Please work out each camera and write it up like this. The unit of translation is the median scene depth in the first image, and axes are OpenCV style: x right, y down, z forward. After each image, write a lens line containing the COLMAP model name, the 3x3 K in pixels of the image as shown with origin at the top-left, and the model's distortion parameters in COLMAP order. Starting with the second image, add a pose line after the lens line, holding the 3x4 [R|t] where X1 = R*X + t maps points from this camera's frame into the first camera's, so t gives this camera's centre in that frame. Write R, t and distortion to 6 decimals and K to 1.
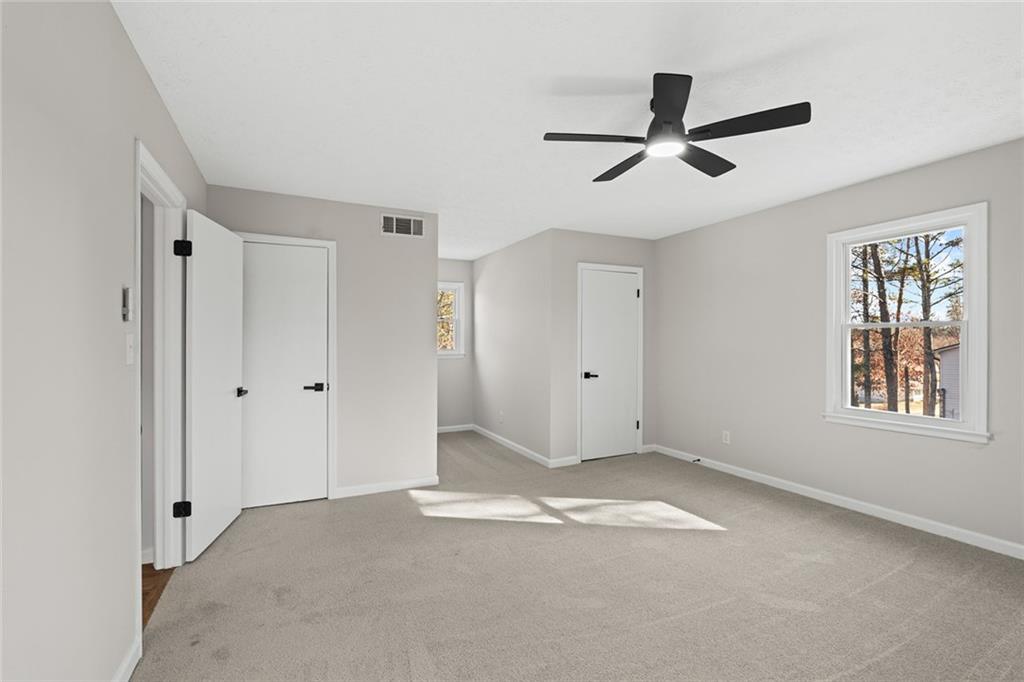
lens RADIAL K [[461.2, 0, 512.0], [0, 461.2, 341.0], [0, 0, 1]] dist [-0.000089, -0.000015]
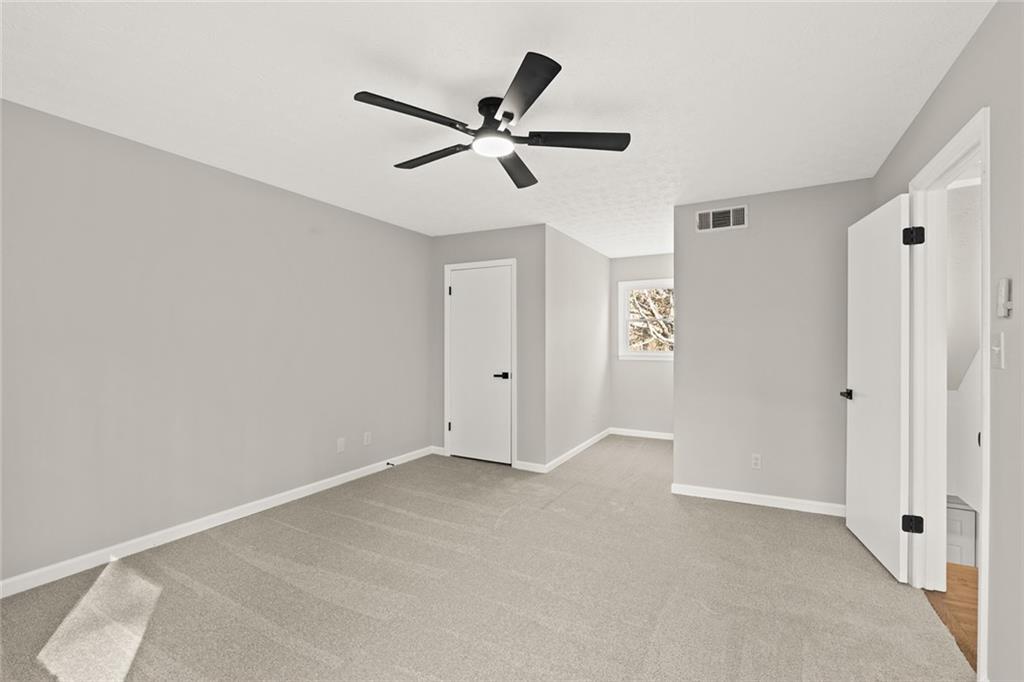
lens RADIAL K [[442.5, 0, 512.0], [0, 442.5, 341.0], [0, 0, 1]] dist [0.000219, 0.000013]
pose [[0.580370, 0.006359, -0.814328, 0.587560], [-0.006565, 0.999974, 0.003129, -0.000901], [0.814327, 0.003530, 0.580396, 0.299900]]
